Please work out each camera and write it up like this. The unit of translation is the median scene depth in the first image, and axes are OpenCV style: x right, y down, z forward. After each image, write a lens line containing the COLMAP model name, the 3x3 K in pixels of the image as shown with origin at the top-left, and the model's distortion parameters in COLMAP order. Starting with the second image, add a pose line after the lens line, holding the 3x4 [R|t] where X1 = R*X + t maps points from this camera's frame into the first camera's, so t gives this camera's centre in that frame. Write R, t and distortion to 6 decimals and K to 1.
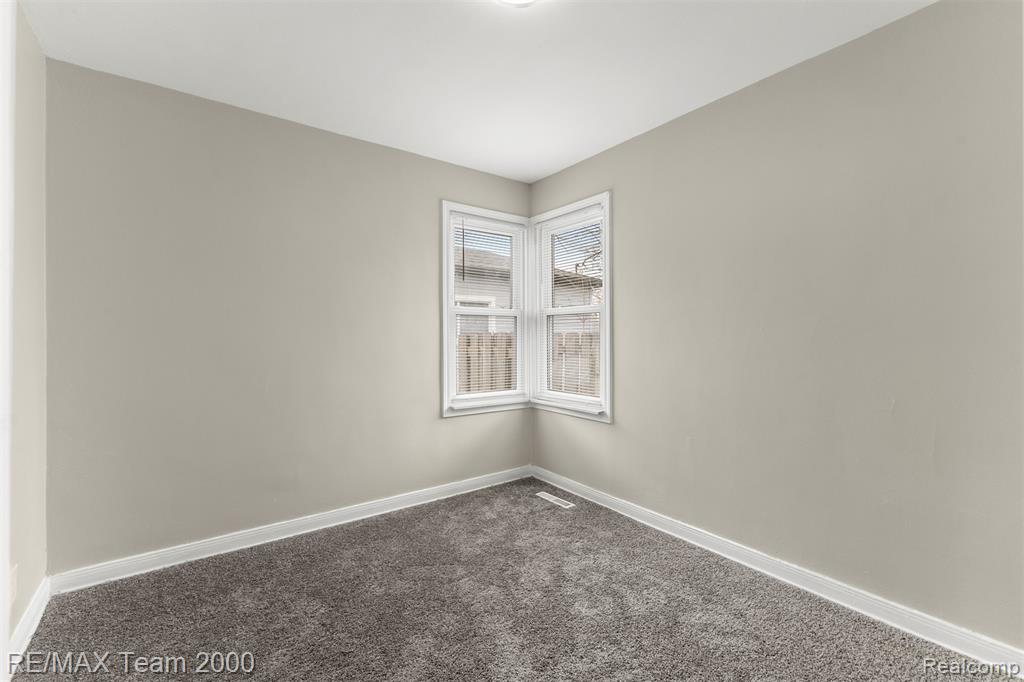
lens RADIAL K [[438.9, 0, 514.2], [0, 438.9, 335.6], [0, 0, 1]] dist [0.002105, -0.000708]
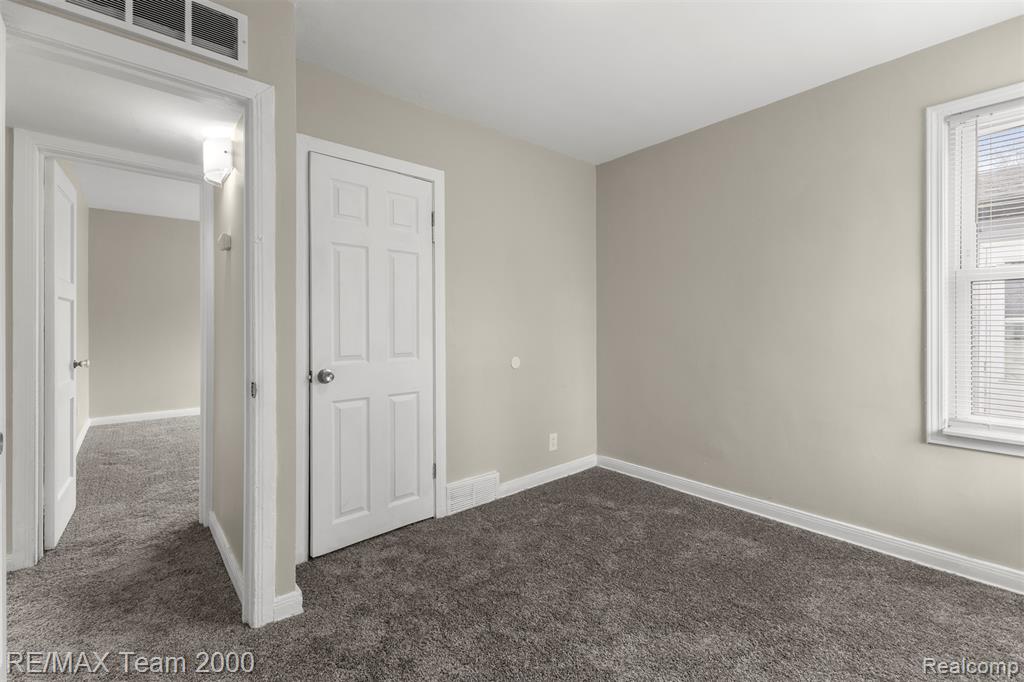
lens RADIAL K [[438.9, 0, 514.2], [0, 438.9, 335.6], [0, 0, 1]] dist [0.002105, -0.000708]
pose [[0.061975, 0.019718, -0.997883, 0.470574], [0.001157, 0.999803, 0.019827, 0.014432], [0.998077, -0.002383, 0.061940, 0.364531]]
